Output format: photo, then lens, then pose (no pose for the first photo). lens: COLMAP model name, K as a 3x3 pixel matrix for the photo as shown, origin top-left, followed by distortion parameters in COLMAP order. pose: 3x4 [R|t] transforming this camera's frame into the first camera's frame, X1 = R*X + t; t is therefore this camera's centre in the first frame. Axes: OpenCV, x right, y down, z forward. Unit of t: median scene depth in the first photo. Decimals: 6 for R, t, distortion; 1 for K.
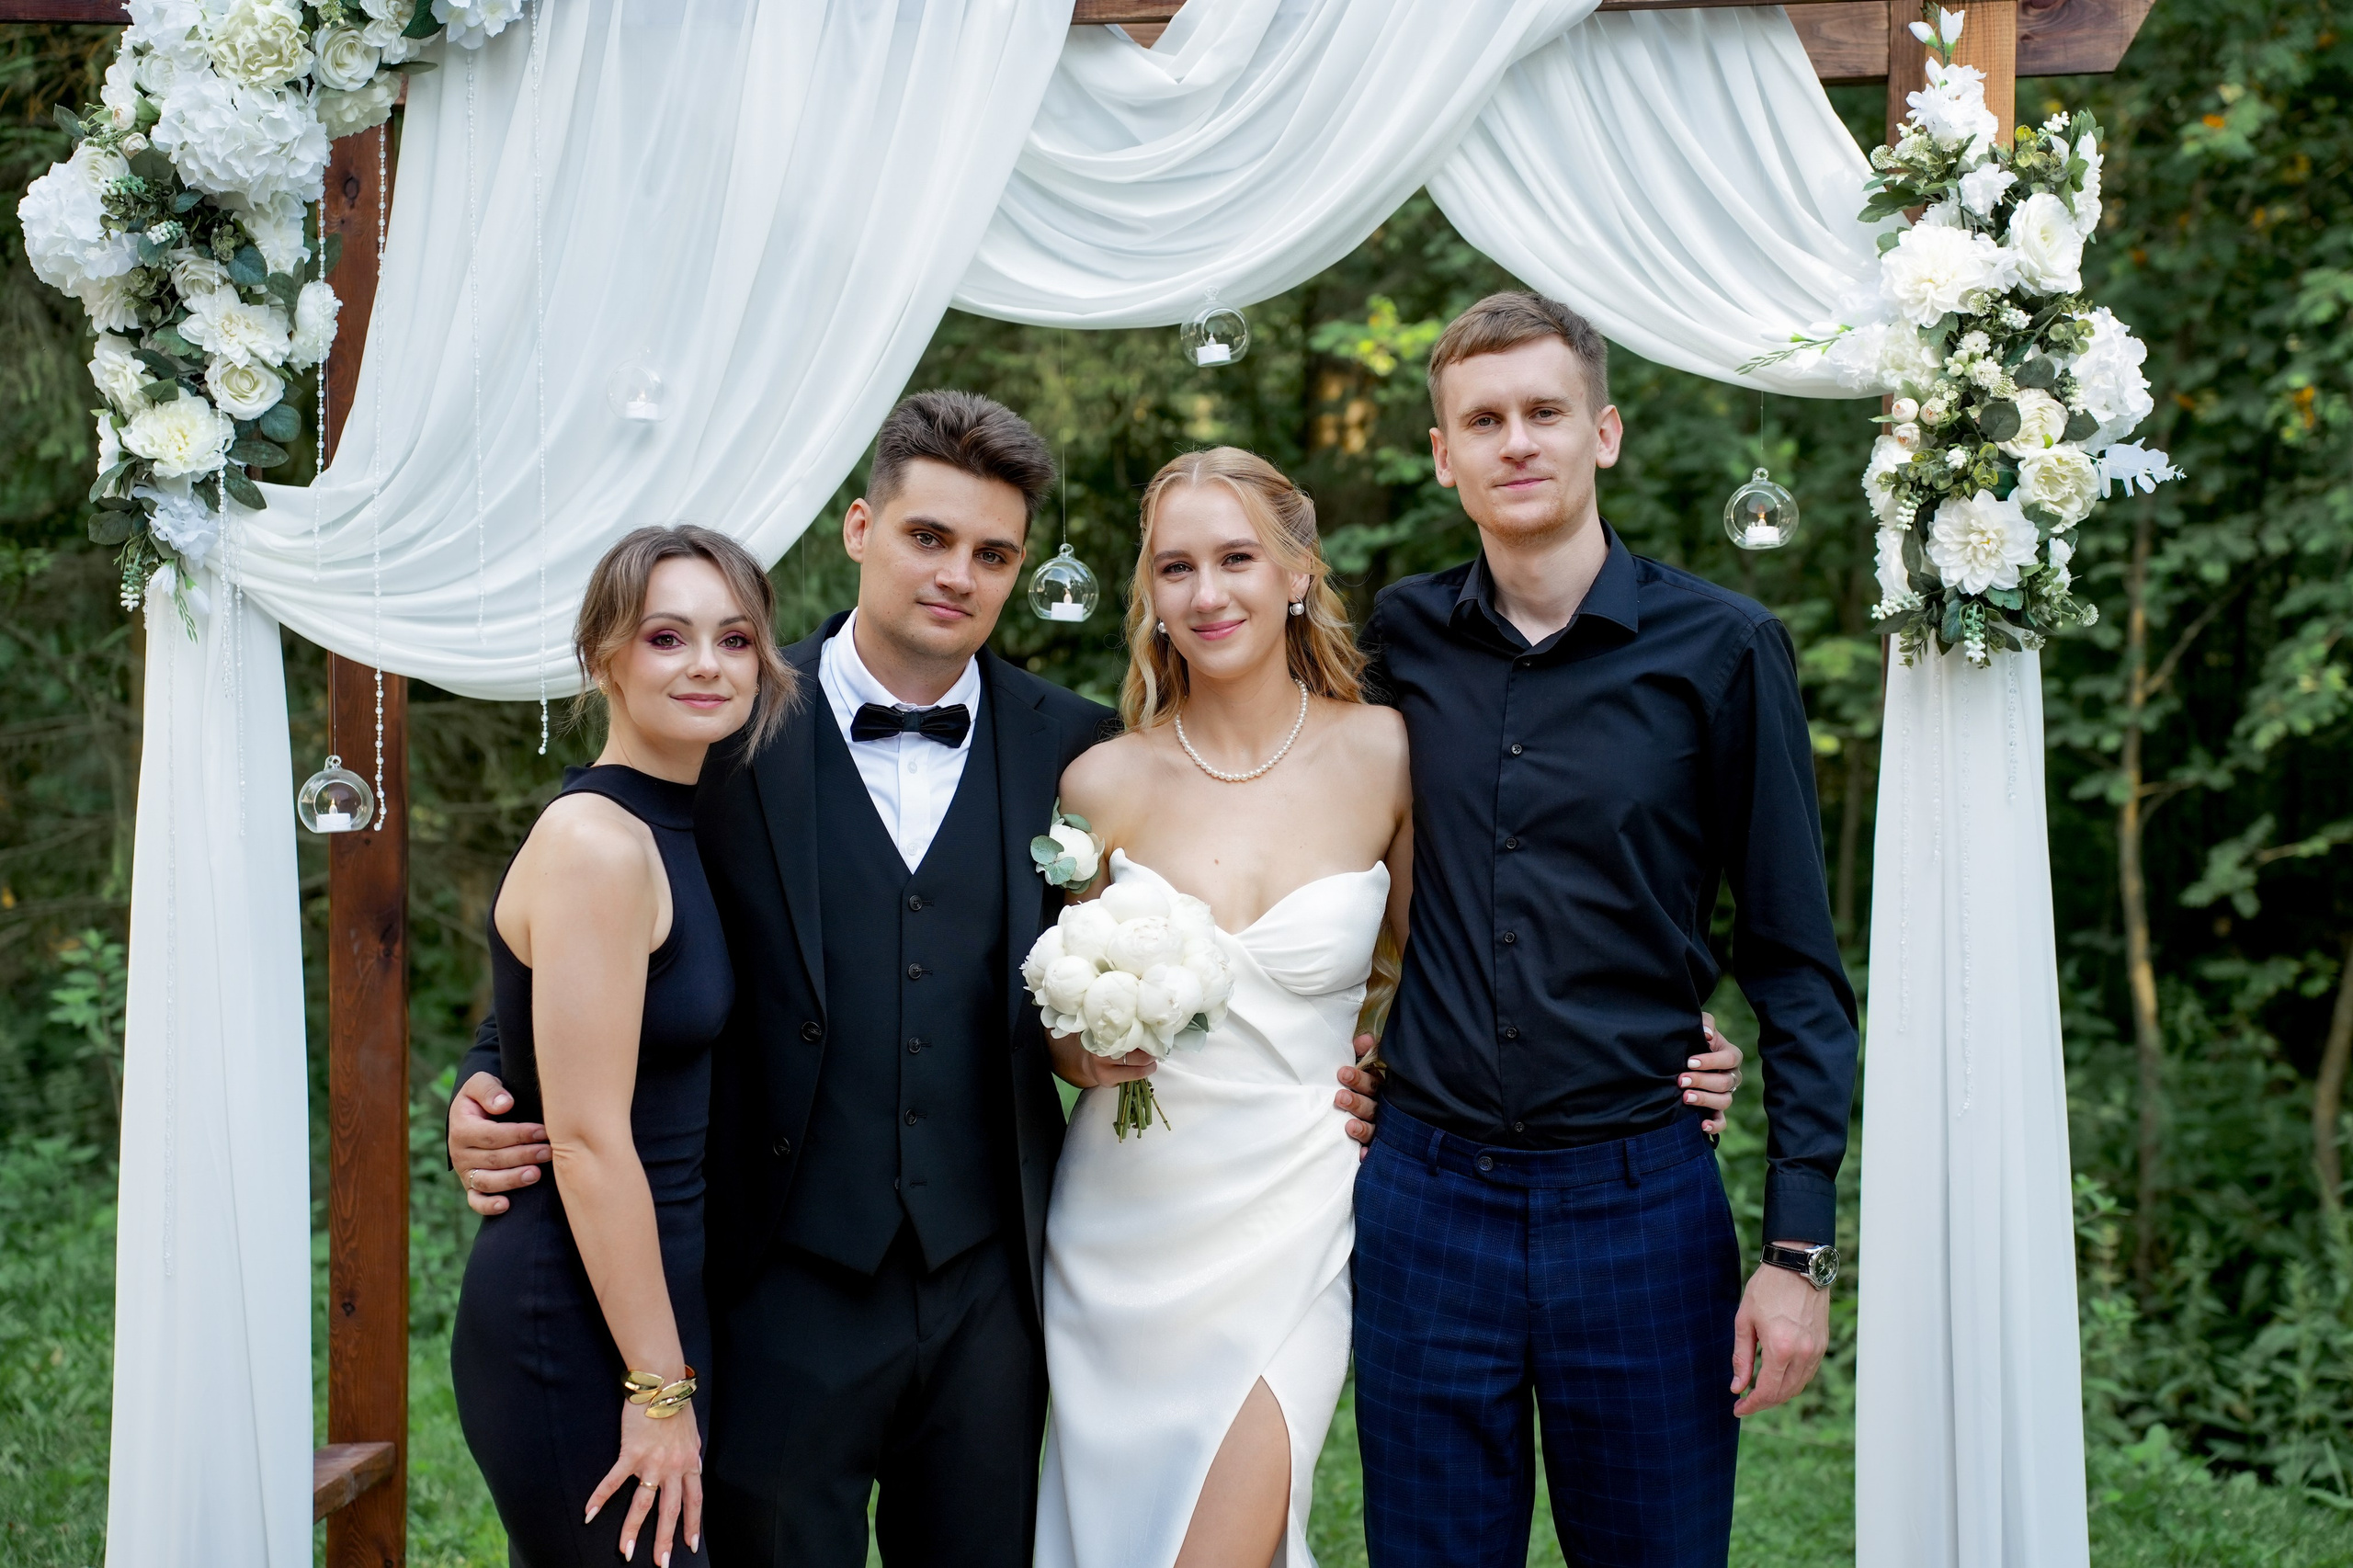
lens RADIAL K [[4054.0, 0, 1187.2], [0, 4054.0, 780.3], [0, 0, 1]] dist [0.397014, 0.276999]
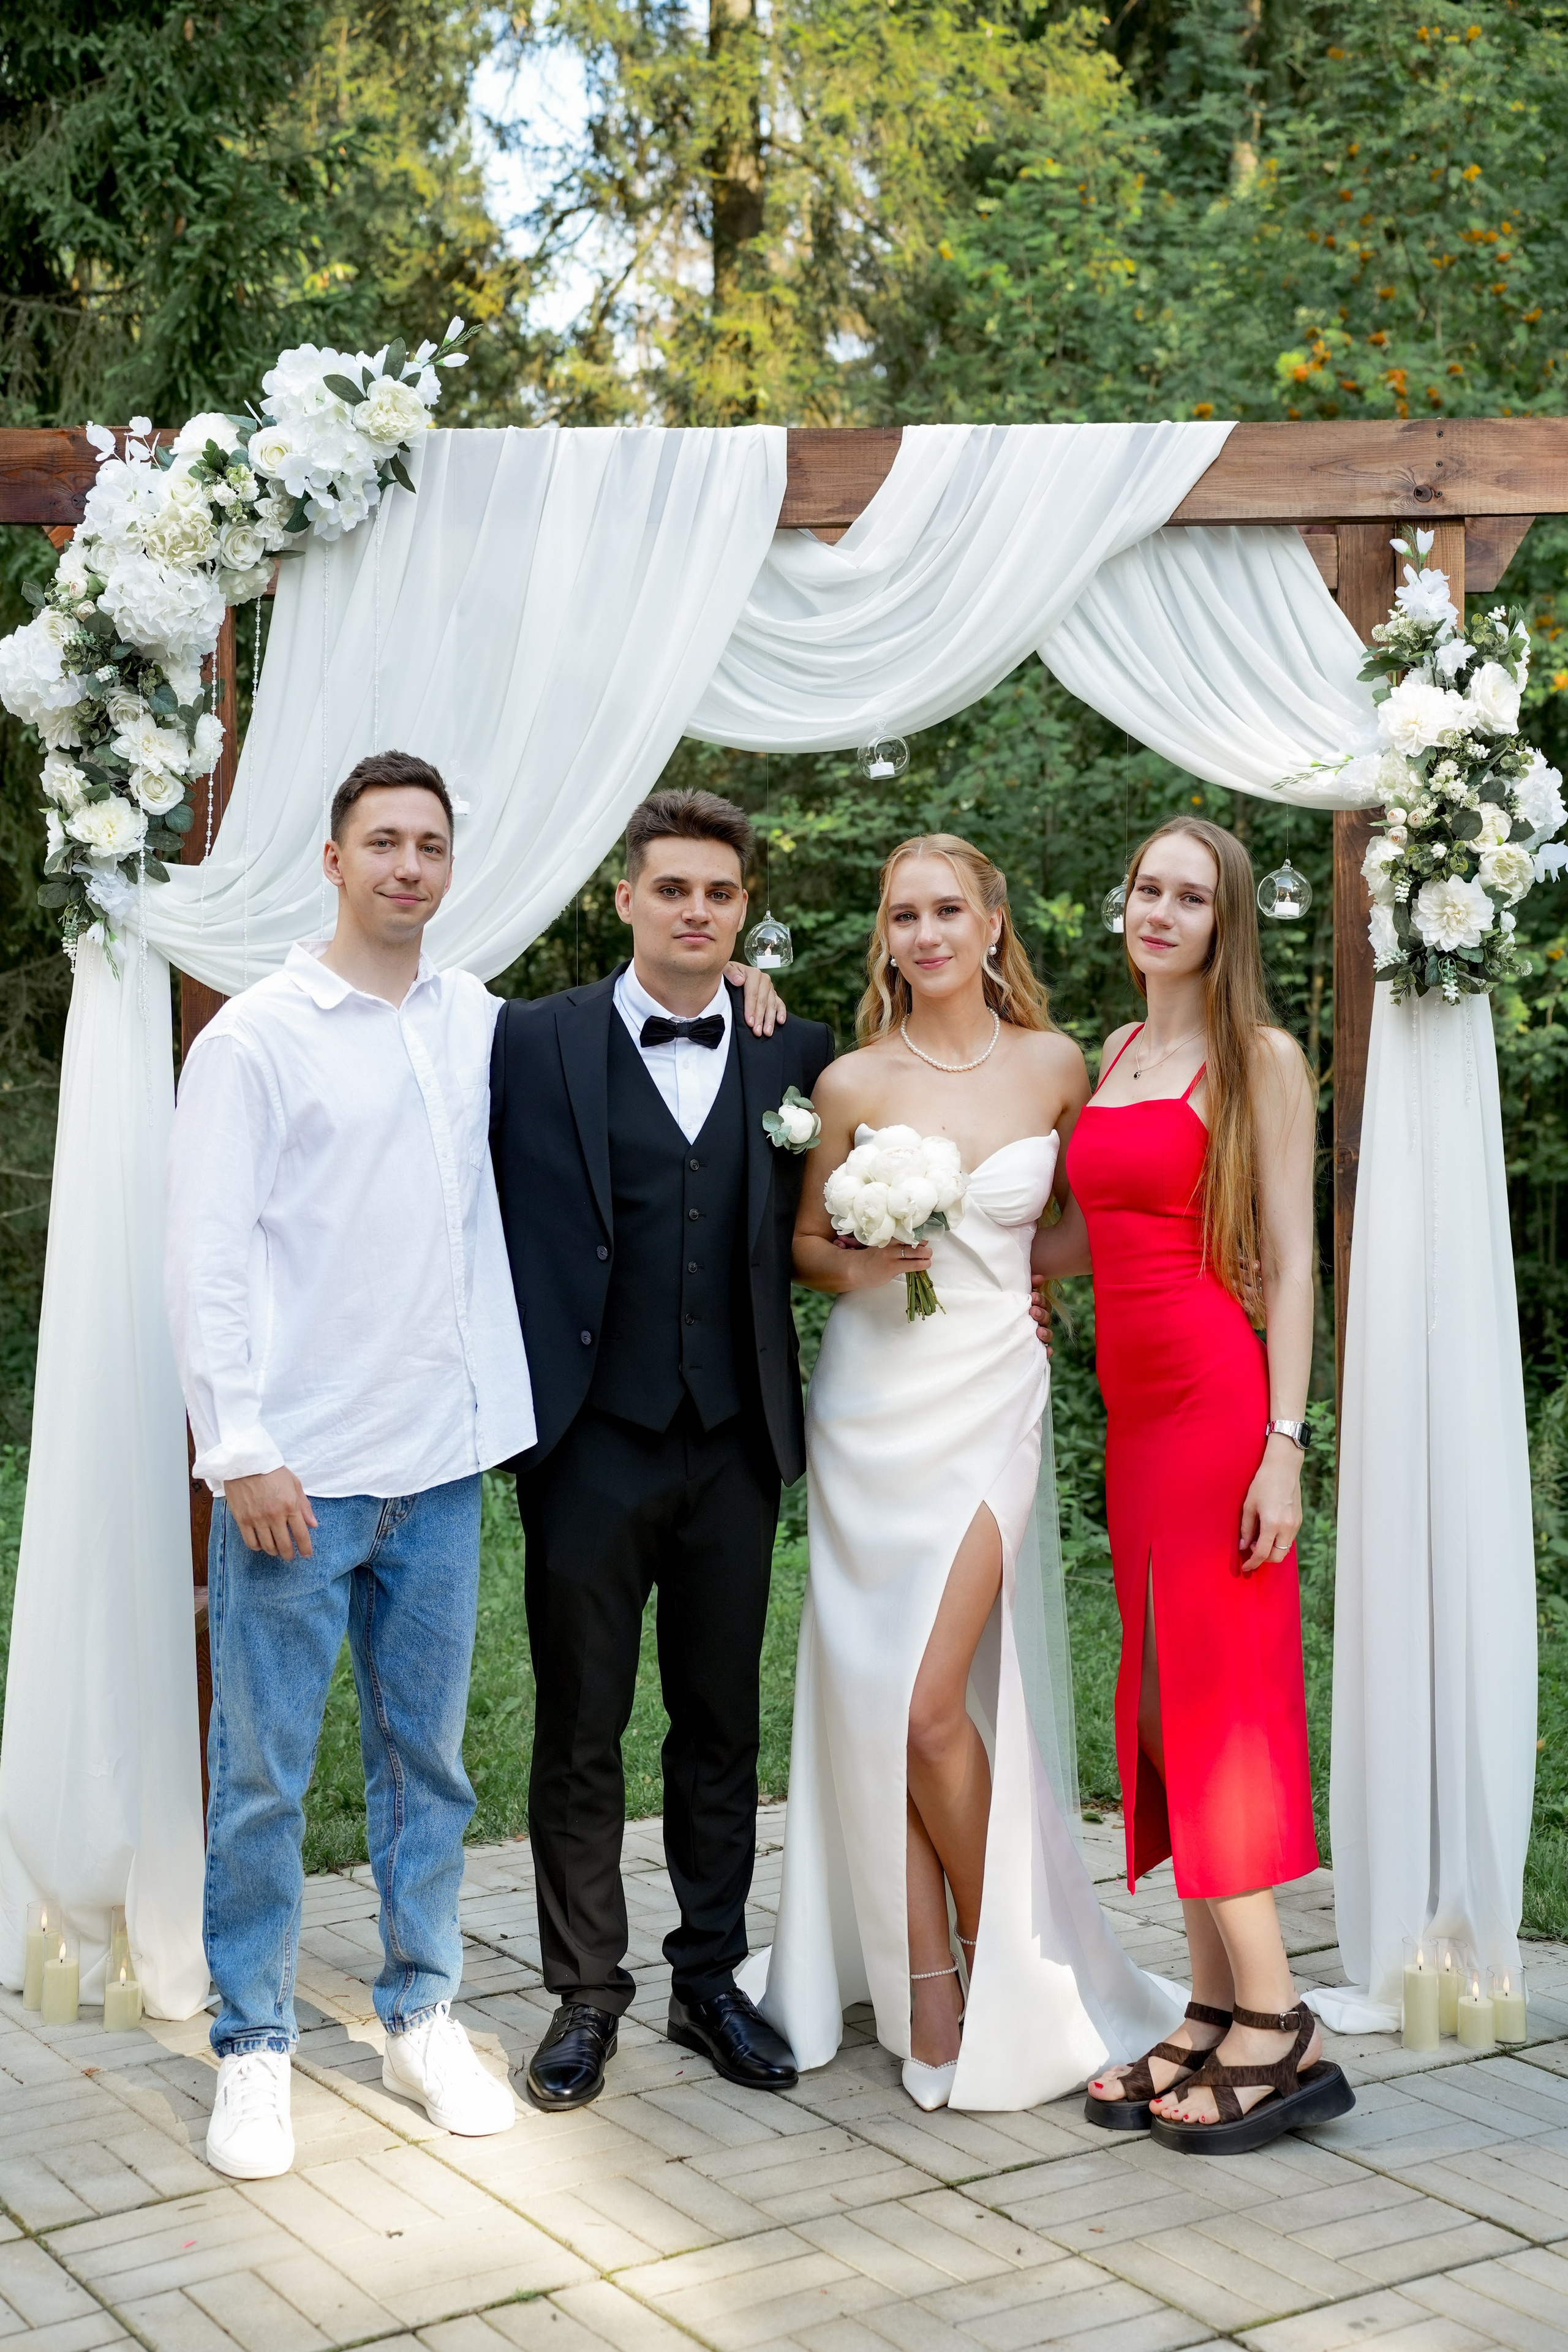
lens RADIAL K [[2881.8, 0, 784.0], [0, 2881.8, 1142.0], [0, 0, 1]] dist [0.125626, 0.106227]
pose [[0.997051, 0.004838, 0.076587, -0.097436], [-0.004182, 0.999953, -0.008718, 0.026168], [-0.076625, 0.008372, 0.997025, 0.052635]]
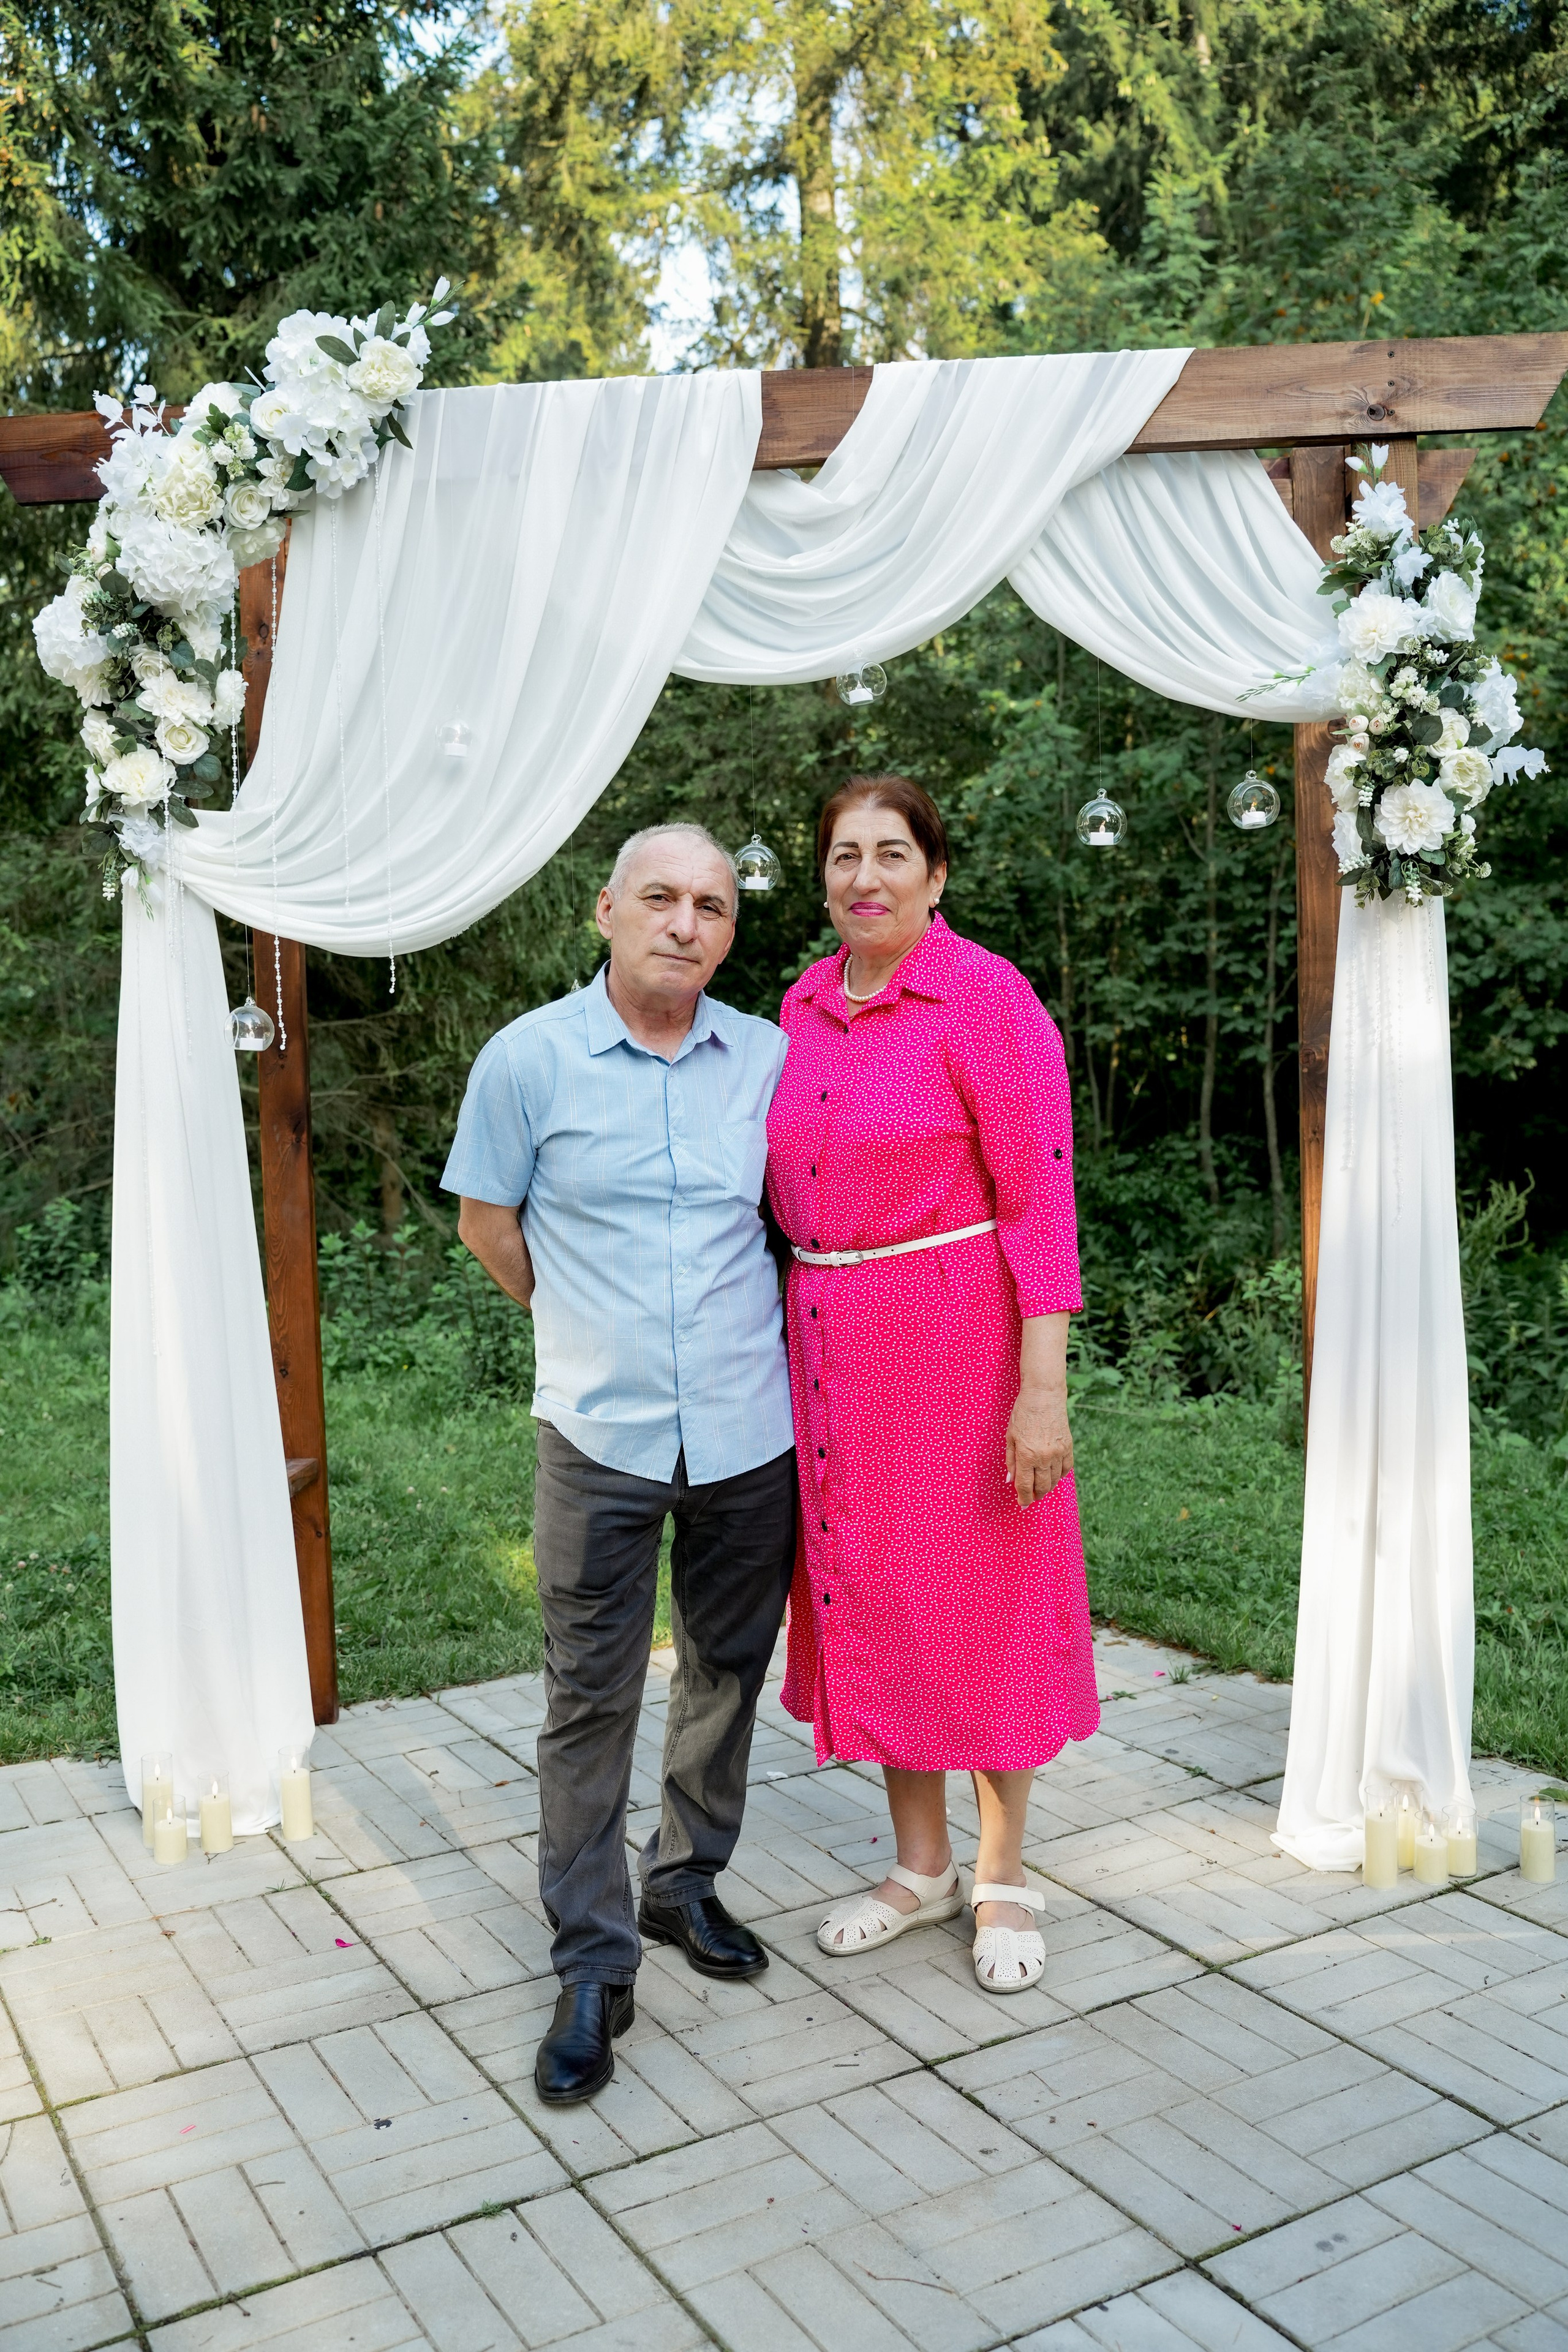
lens RADIAL K [[2022.0, 0, 777.7], [0, 2022.0, 1181.2], [0, 0, 1]] dist [-0.053922, 0.059845]
pose [[0.999639, -0.020134, 0.017797, -0.037034], [0.019178, 0.998445, 0.052345, 0.024794], [-0.018823, -0.051985, 0.998470, 0.298654]]
